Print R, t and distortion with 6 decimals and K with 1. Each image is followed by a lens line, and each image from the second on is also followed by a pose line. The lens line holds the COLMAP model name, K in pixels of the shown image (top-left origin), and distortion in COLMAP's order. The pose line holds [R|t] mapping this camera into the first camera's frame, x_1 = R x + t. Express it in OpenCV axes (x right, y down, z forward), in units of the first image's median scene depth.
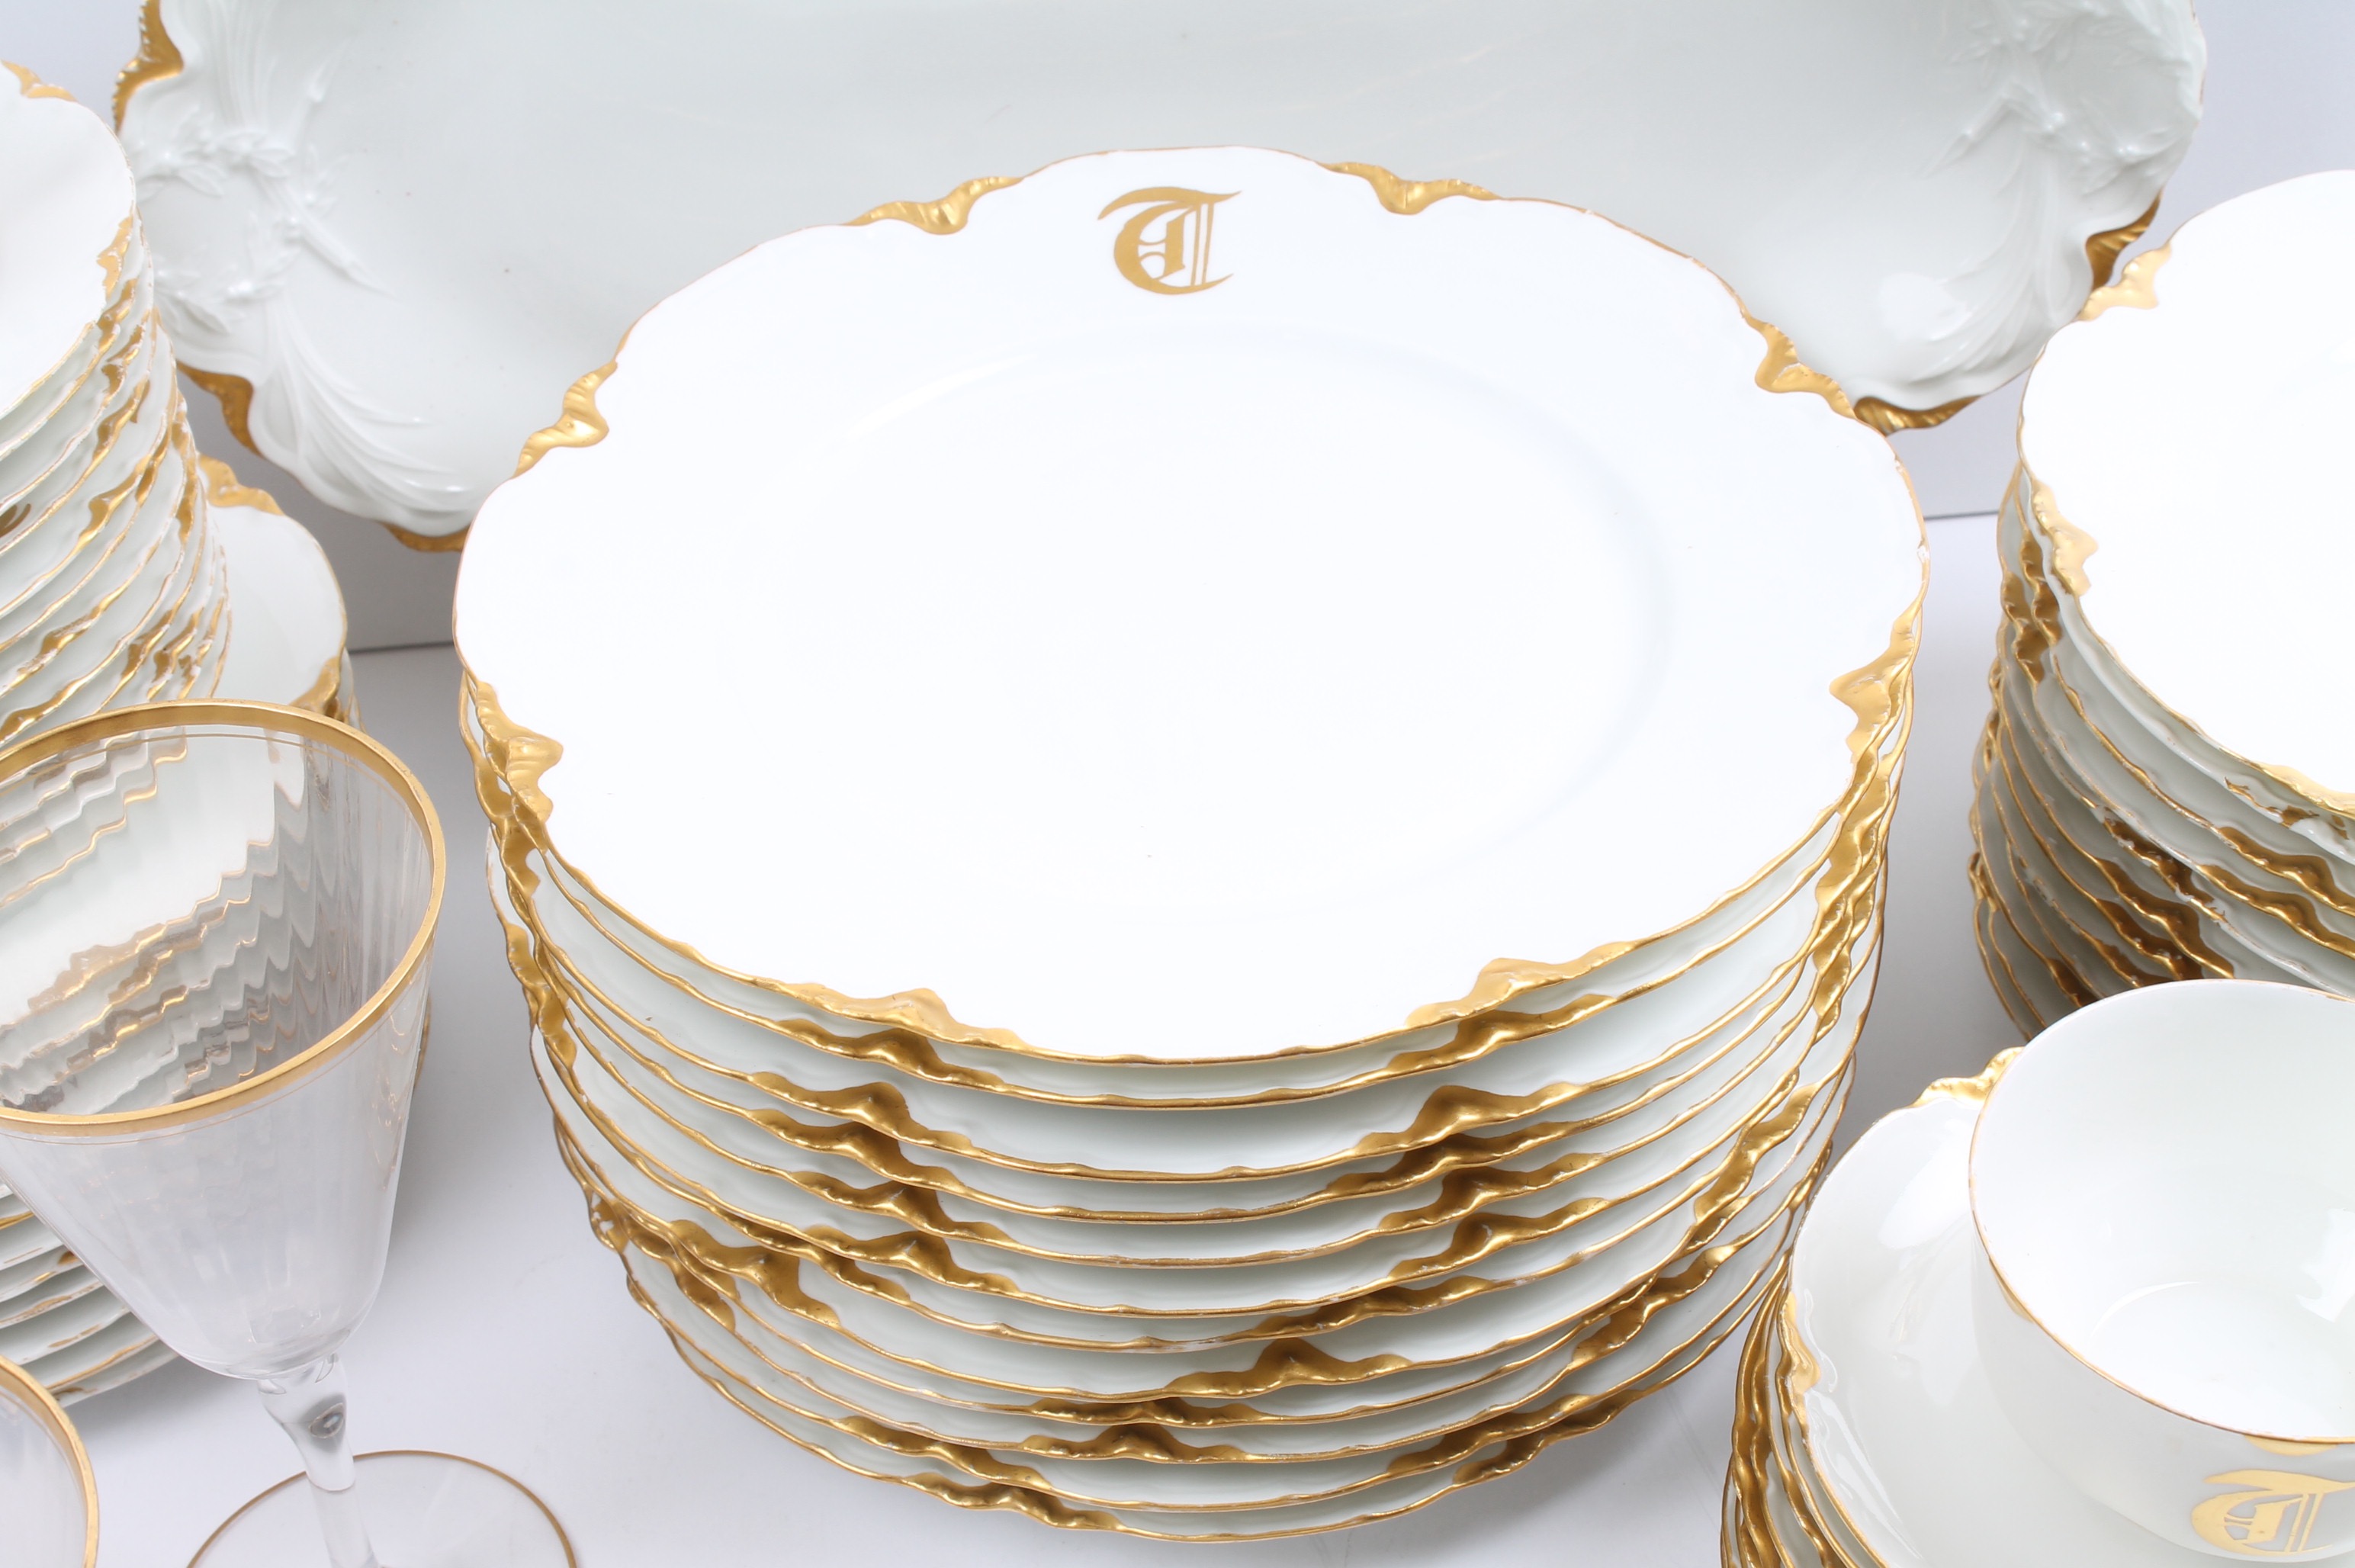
lens RADIAL K [[3821.4, 0, 1168.4], [0, 3821.4, 769.4], [0, 0, 1]] dist [-0.026913, 0.000000]
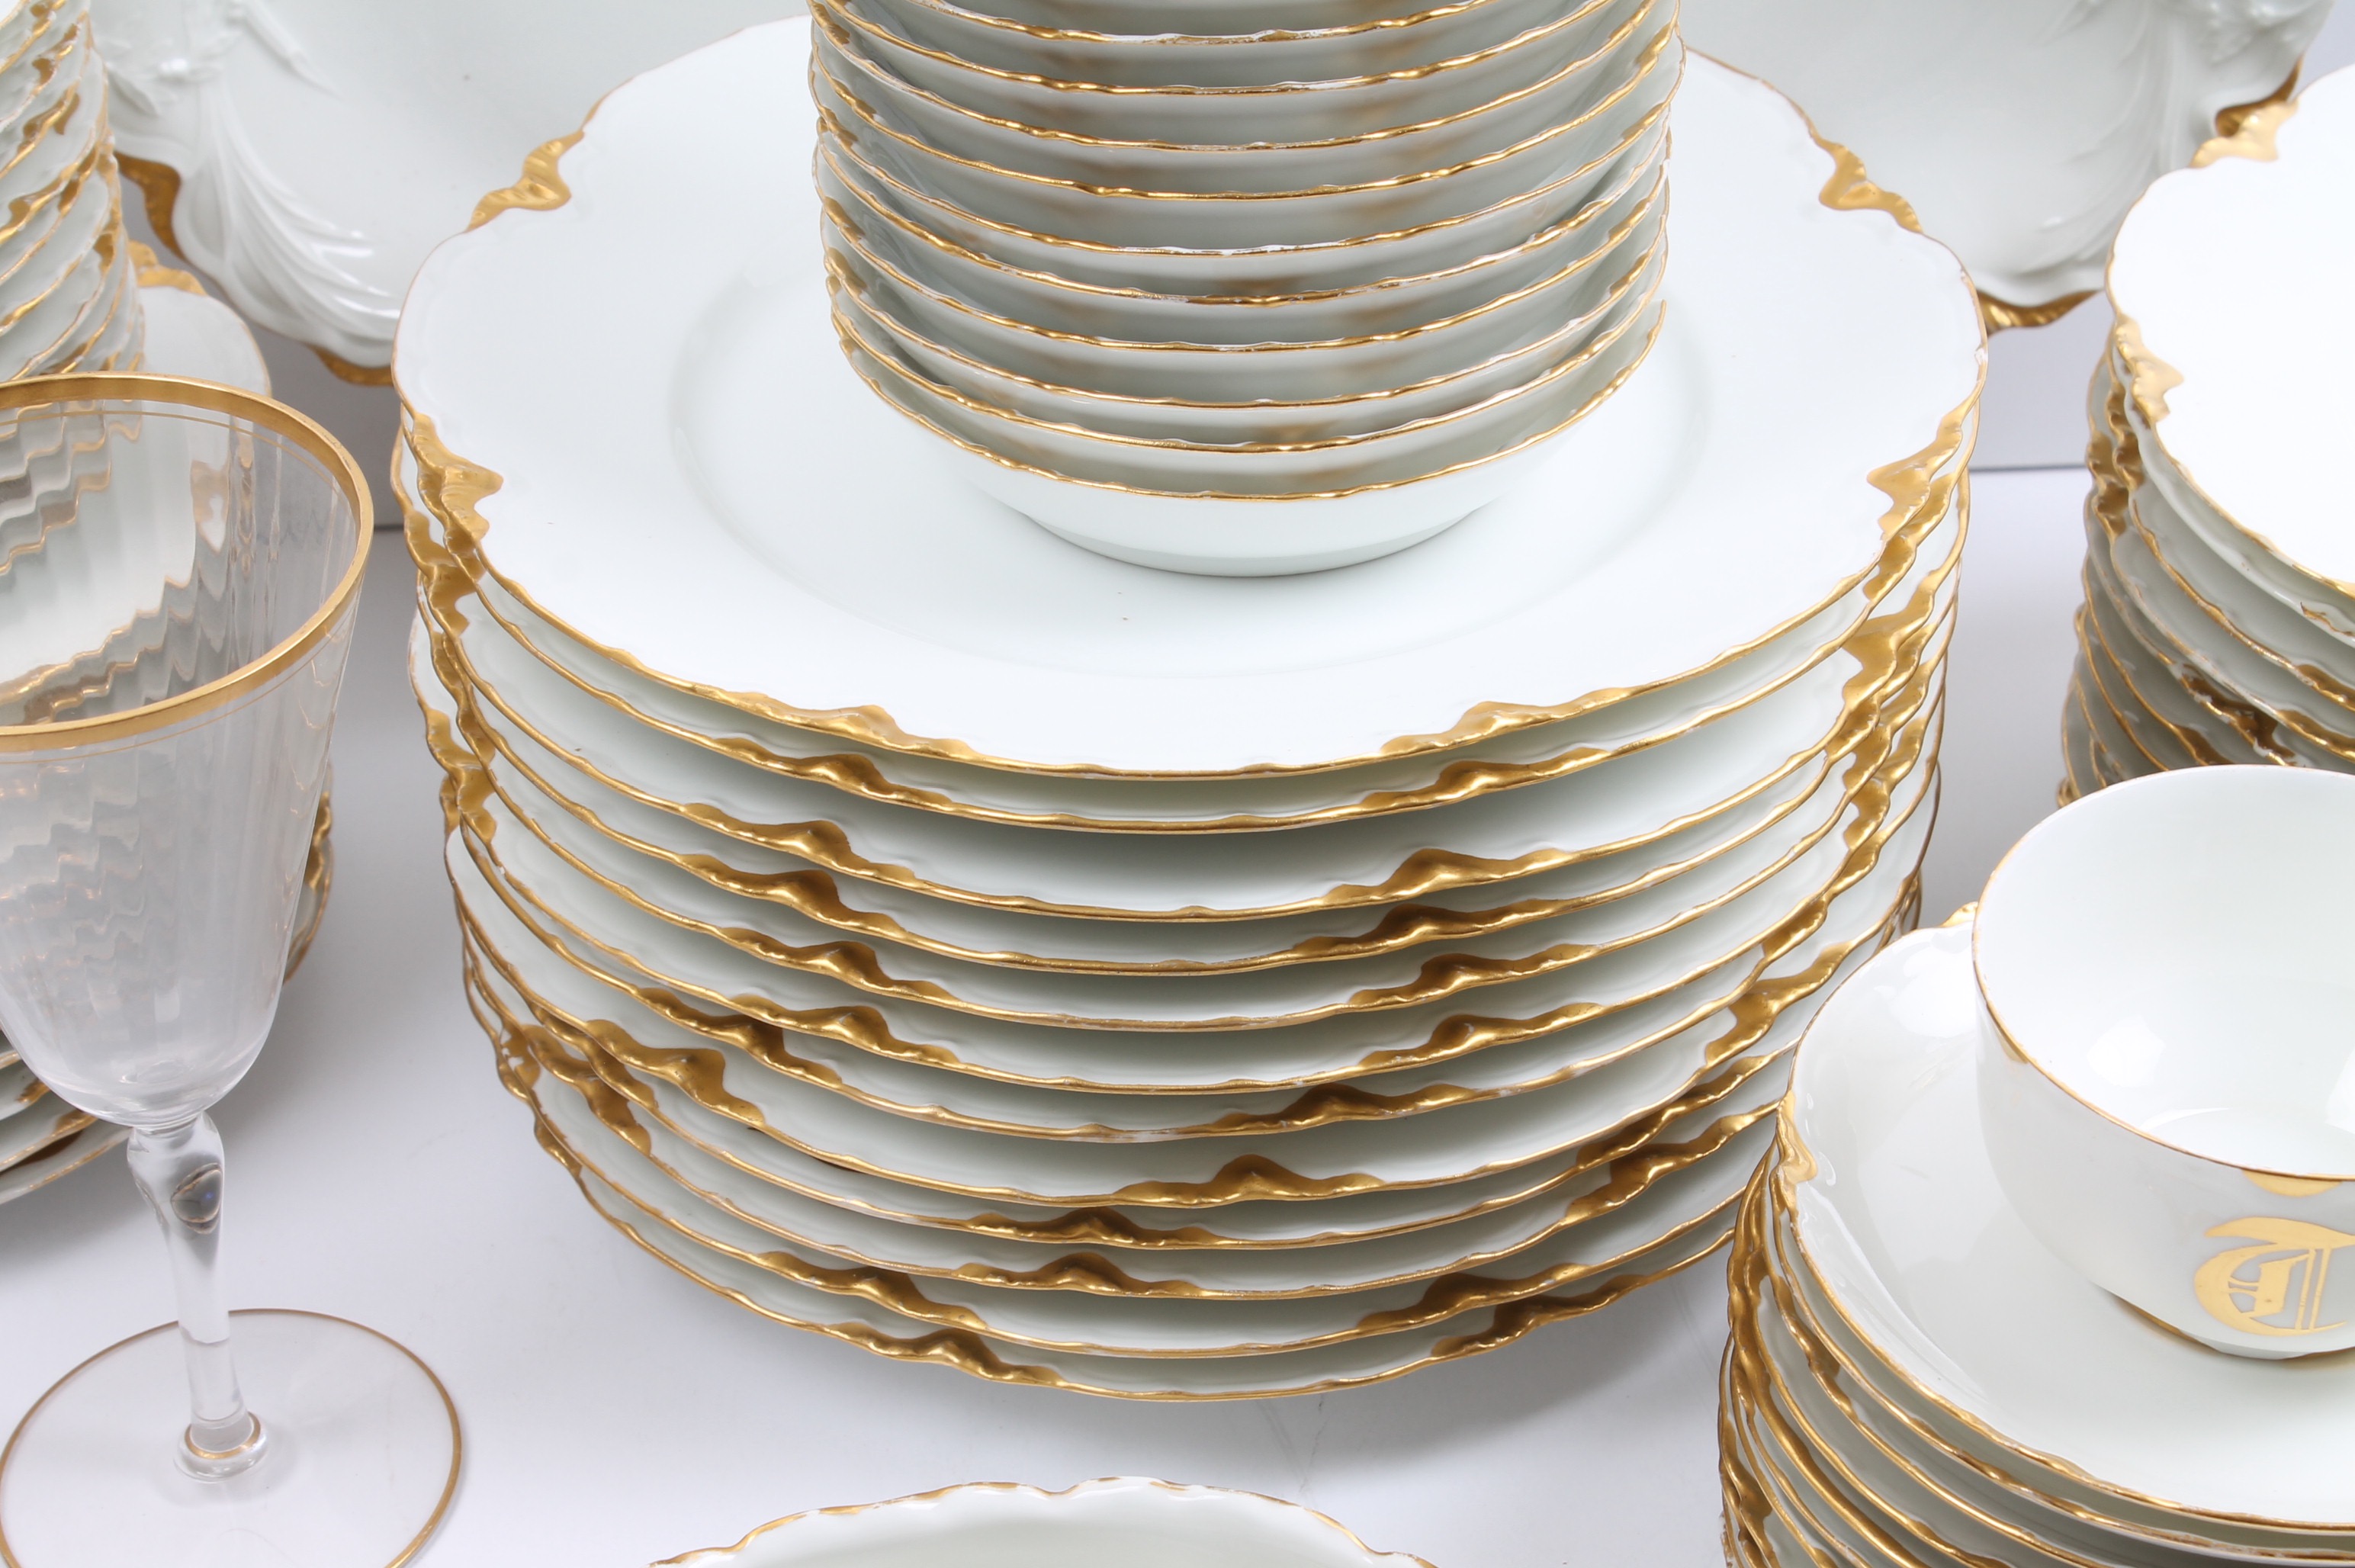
lens RADIAL K [[4963.9, 0, 1184.6], [0, 4963.9, 777.5], [0, 0, 1]] dist [0.036343, 0.000000]
pose [[0.998775, 0.045055, -0.020463, 0.032674], [-0.046788, 0.994466, -0.094070, 0.157771], [0.016111, 0.094912, 0.995355, -0.179391]]
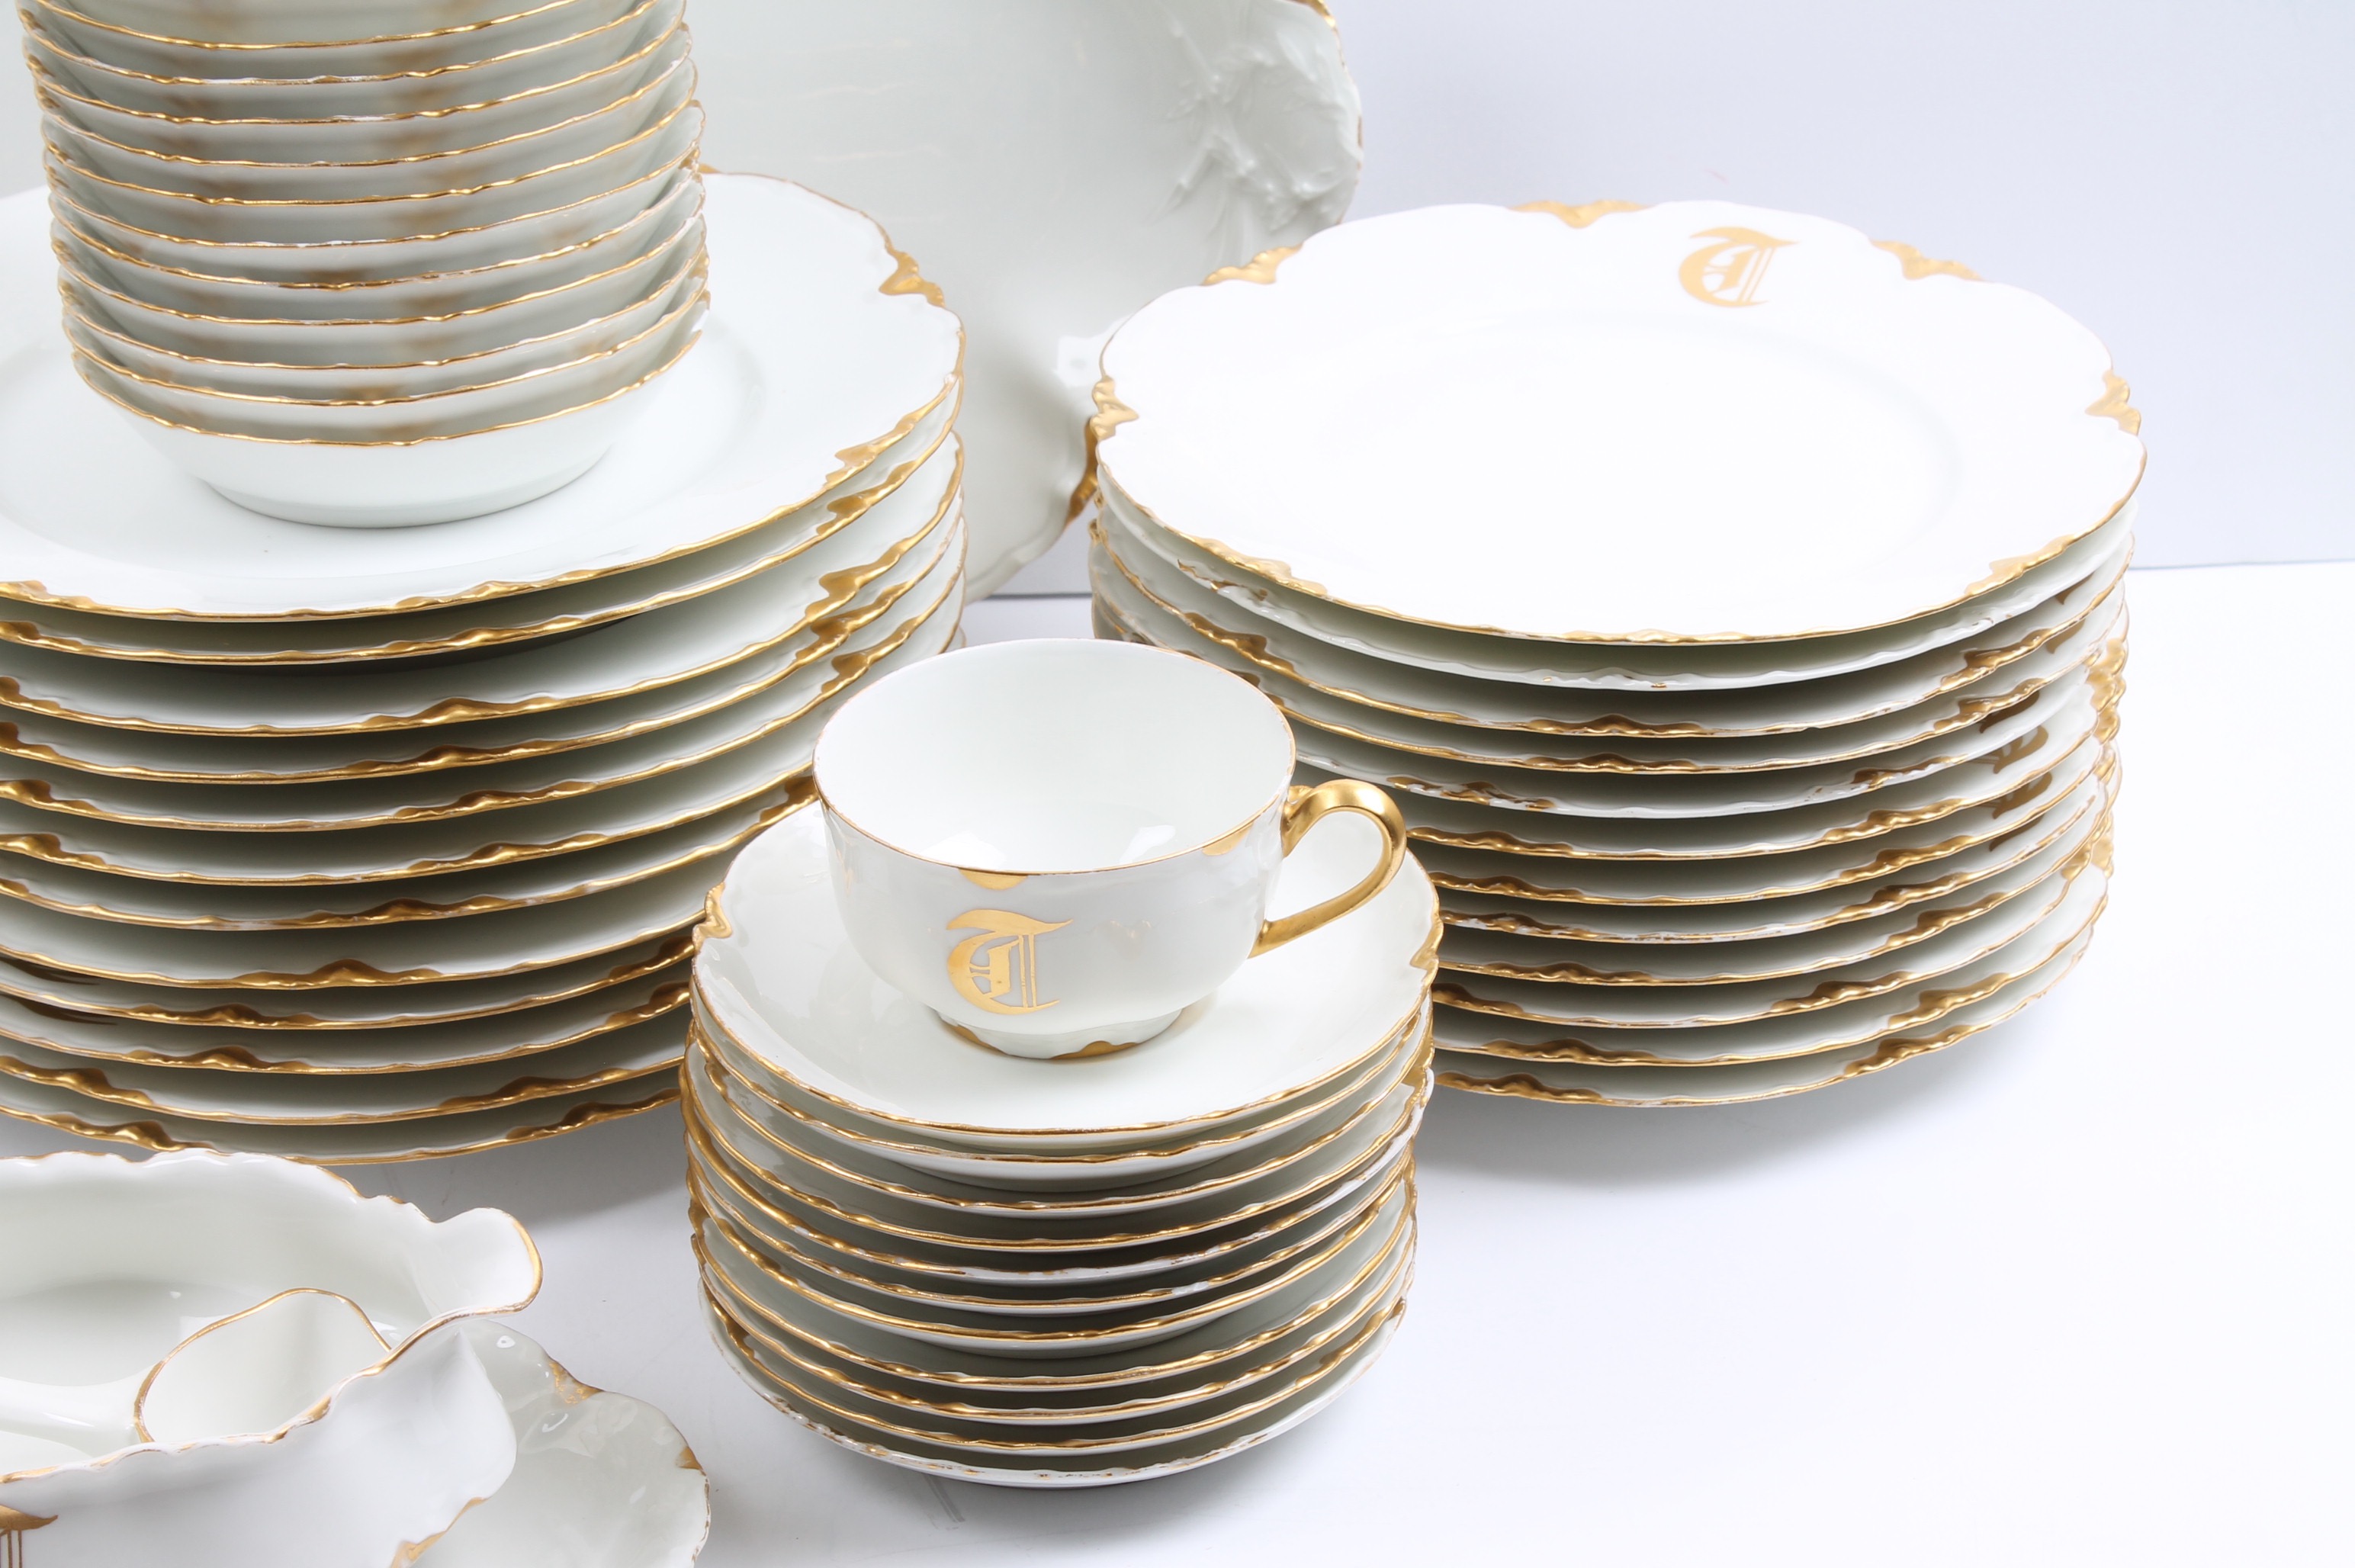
lens RADIAL K [[5194.1, 0, 1243.5], [0, 5194.1, 777.4], [0, 0, 1]] dist [0.040346, 0.000000]
pose [[0.997924, 0.052288, -0.037591, 0.338389], [-0.059509, 0.971851, -0.227956, 0.411270], [0.024614, 0.229720, 0.972946, -0.538514]]
